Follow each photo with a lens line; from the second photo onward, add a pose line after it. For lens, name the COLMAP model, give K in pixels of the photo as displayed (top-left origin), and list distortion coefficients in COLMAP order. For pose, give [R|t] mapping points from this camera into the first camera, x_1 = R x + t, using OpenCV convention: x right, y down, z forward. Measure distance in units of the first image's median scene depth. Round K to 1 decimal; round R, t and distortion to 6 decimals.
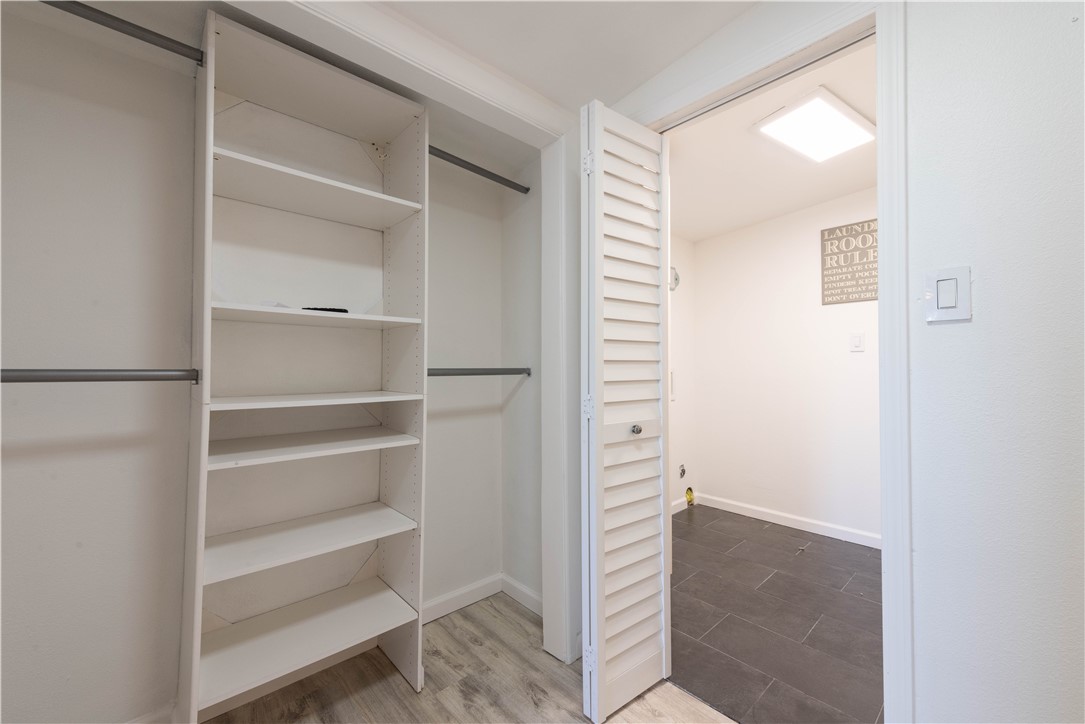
lens RADIAL K [[439.1, 0, 542.3], [0, 439.1, 357.6], [0, 0, 1]] dist [0.012480, -0.002309]
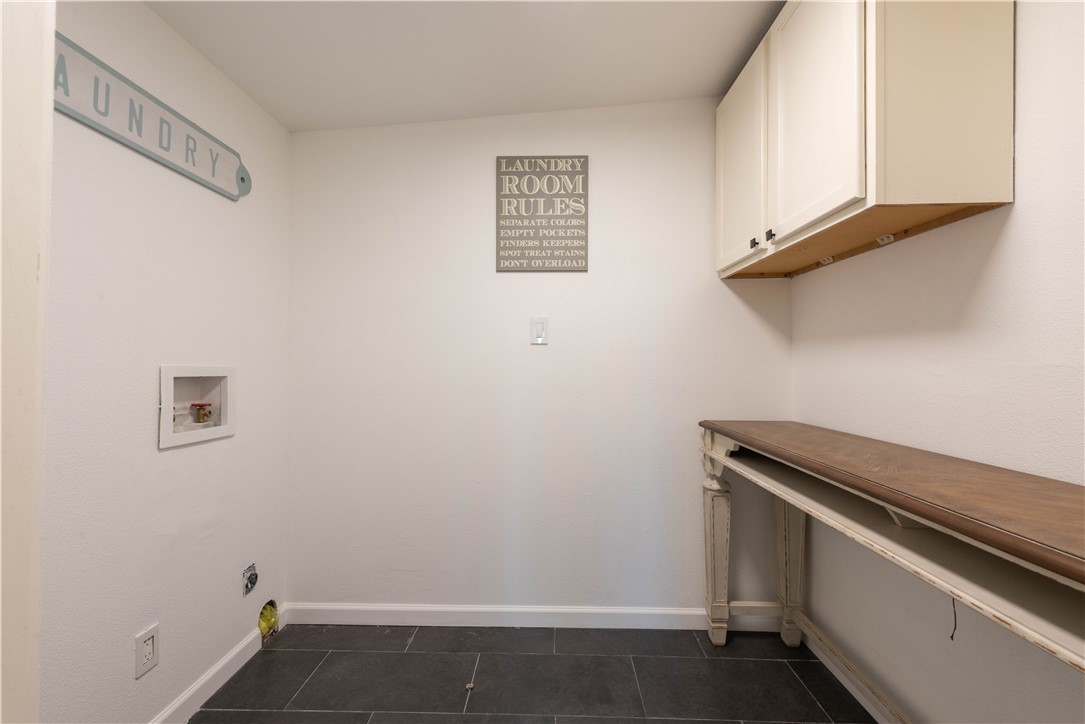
lens RADIAL K [[439.1, 0, 543.2], [0, 439.1, 360.0], [0, 0, 1]] dist [0.012480, -0.002309]
pose [[0.696199, 0.013121, 0.717729, 0.224379], [-0.020397, 0.999791, 0.001508, 0.008917], [-0.717559, -0.015690, 0.696321, 0.510559]]
